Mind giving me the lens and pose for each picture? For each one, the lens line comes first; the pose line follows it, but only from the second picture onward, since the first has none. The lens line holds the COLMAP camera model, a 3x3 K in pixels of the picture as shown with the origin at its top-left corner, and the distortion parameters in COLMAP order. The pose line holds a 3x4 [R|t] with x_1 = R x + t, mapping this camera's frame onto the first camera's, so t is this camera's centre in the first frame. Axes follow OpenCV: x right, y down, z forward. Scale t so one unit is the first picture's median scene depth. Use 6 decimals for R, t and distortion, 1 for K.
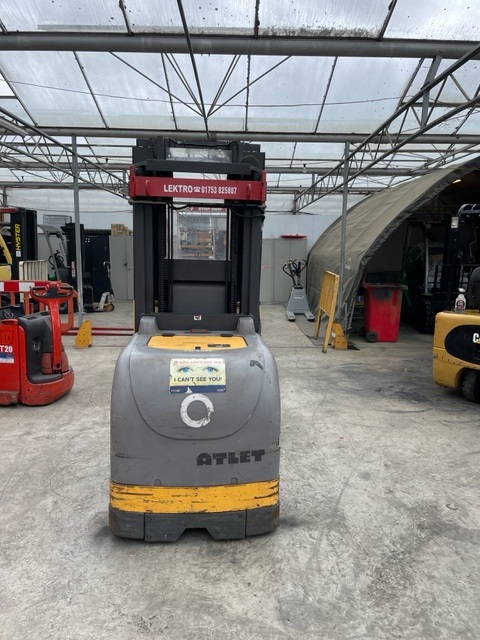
lens RADIAL K [[484.3, 0, 234.8], [0, 484.3, 316.4], [0, 0, 1]] dist [0.095723, -0.125192]
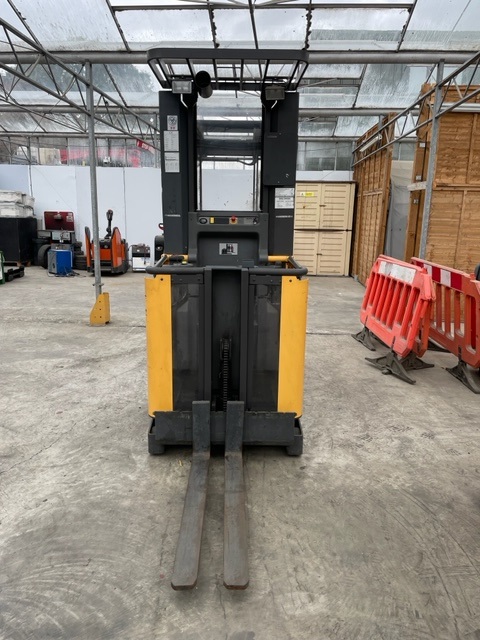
lens RADIAL K [[484.3, 0, 234.8], [0, 484.3, 316.4], [0, 0, 1]] dist [0.095723, -0.125192]
pose [[-0.996070, -0.052449, 0.071370, -0.085927], [-0.024233, 0.936443, 0.349981, -0.131933], [-0.085190, 0.346876, -0.934034, 1.007957]]
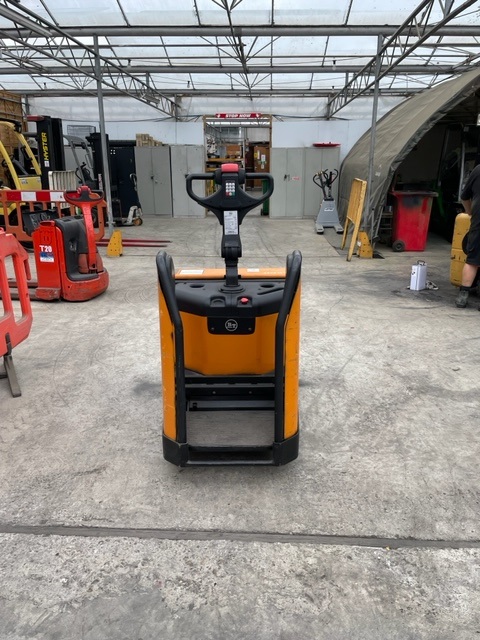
lens RADIAL K [[500.7, 0, 240.0], [0, 500.7, 320.0], [0, 0, 1]] dist [0.106023, -0.142834]
pose [[0.998523, 0.005637, -0.054029, 0.016023], [0.002962, 0.987470, 0.157778, 0.030911], [0.054241, -0.157705, 0.985995, -0.071950]]
